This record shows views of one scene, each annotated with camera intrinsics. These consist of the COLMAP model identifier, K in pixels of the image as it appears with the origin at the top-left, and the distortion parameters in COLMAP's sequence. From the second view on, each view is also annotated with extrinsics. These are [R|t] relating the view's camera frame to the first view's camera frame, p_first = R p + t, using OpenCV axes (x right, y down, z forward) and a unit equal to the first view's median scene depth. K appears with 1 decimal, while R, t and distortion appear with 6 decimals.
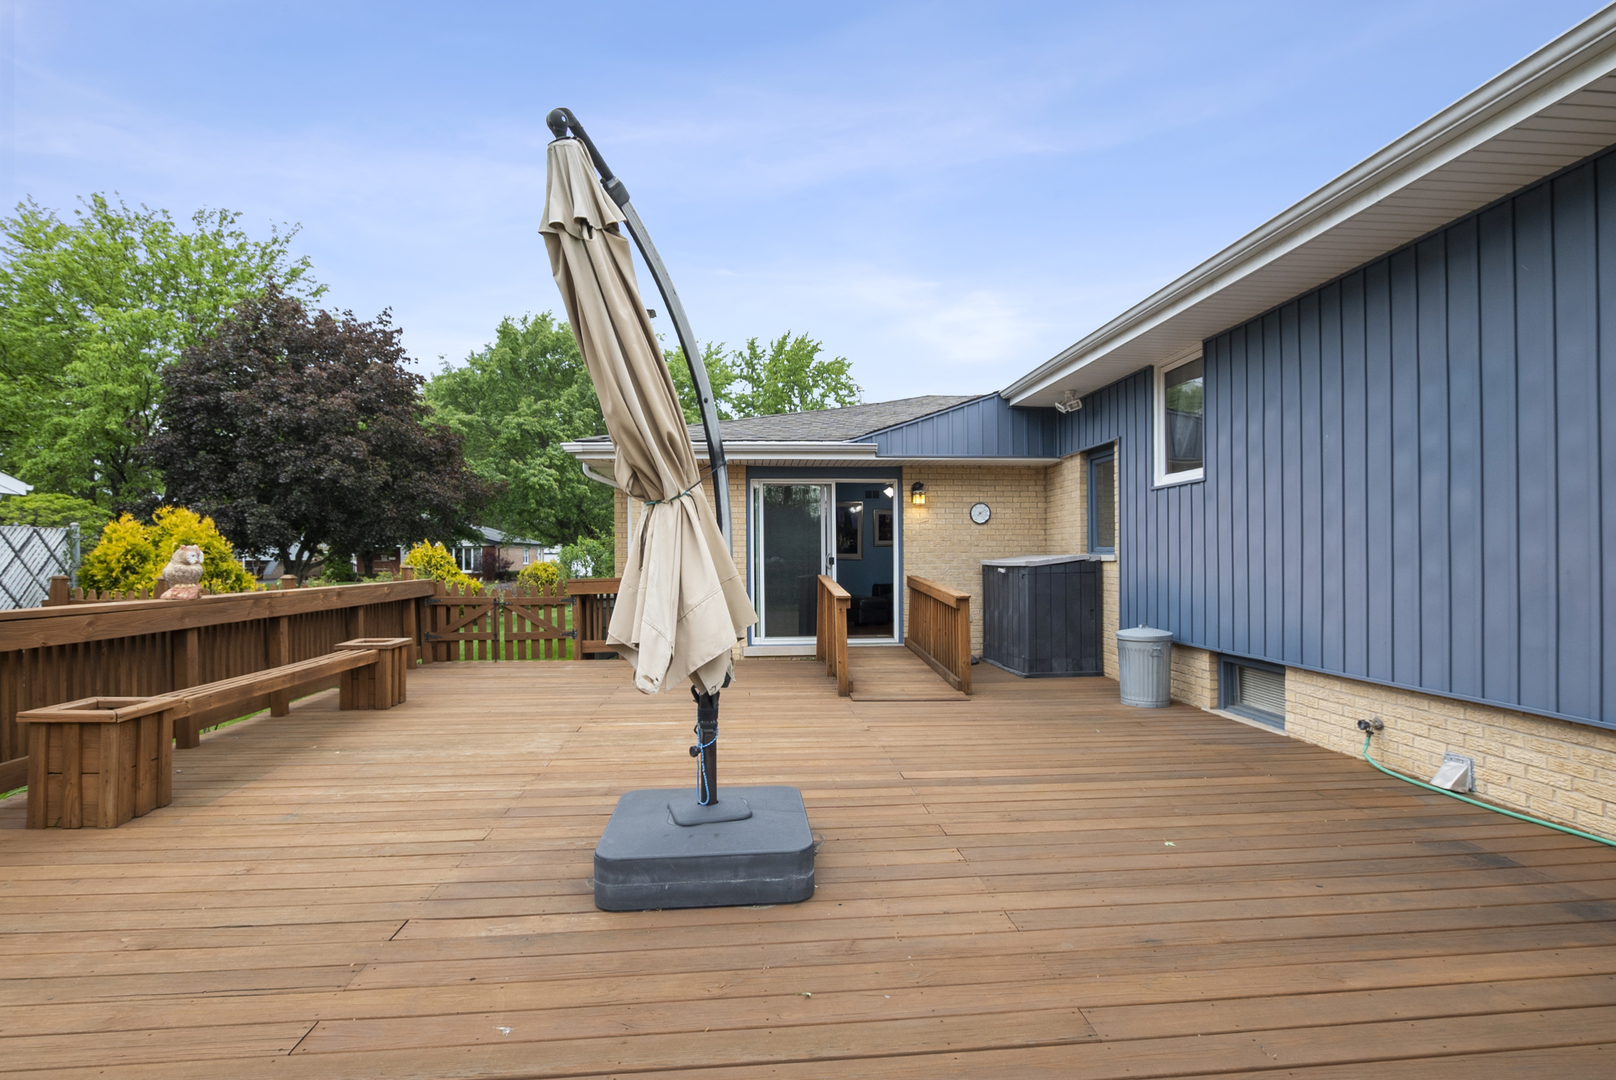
lens RADIAL K [[771.7, 0, 810.4], [0, 771.7, 549.1], [0, 0, 1]] dist [0.000669, 0.000029]
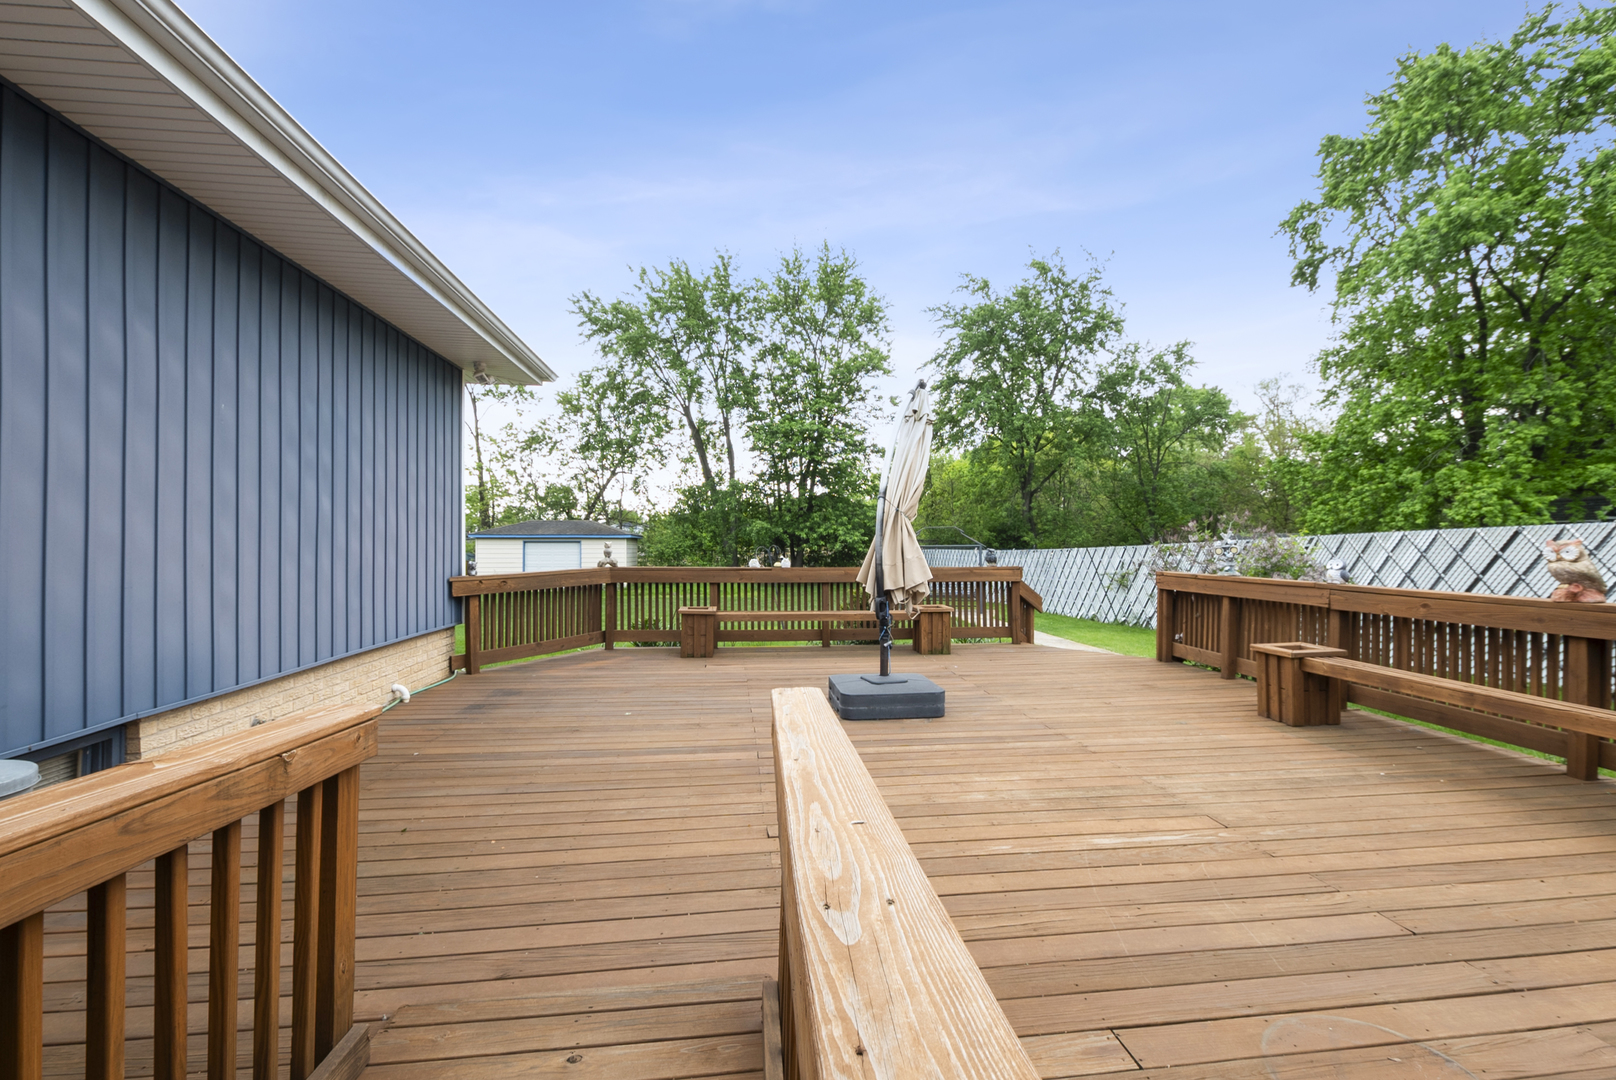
lens RADIAL K [[733.5, 0, 818.2], [0, 733.5, 542.3], [0, 0, 1]] dist [0.010247, -0.000531]
pose [[-0.999684, -0.001146, -0.025100, 0.027864], [-0.000971, 0.999975, -0.006955, 0.002218], [0.025108, -0.006928, -0.999661, 0.929291]]
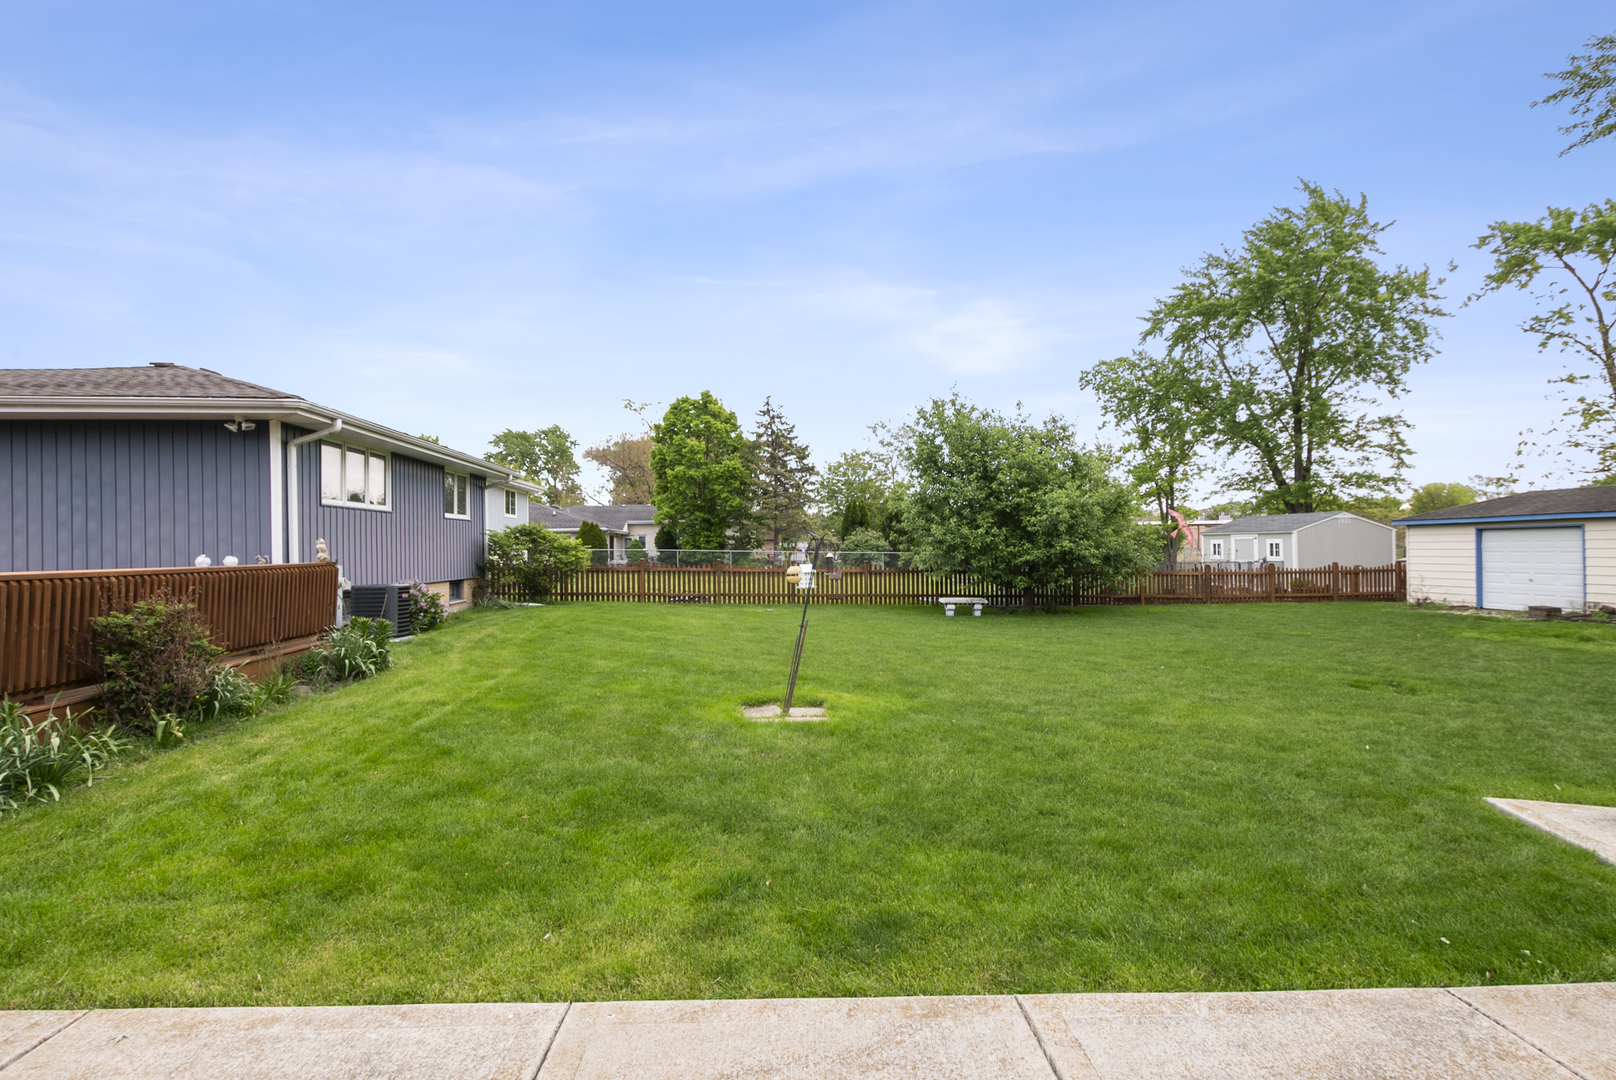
lens RADIAL K [[733.5, 0, 818.2], [0, 733.5, 542.3], [0, 0, 1]] dist [0.010247, -0.000531]
pose [[-0.006953, 0.009885, 0.999927, -0.709738], [0.009005, 0.999911, -0.009823, 0.014952], [-0.999935, 0.008936, -0.007041, -0.609328]]
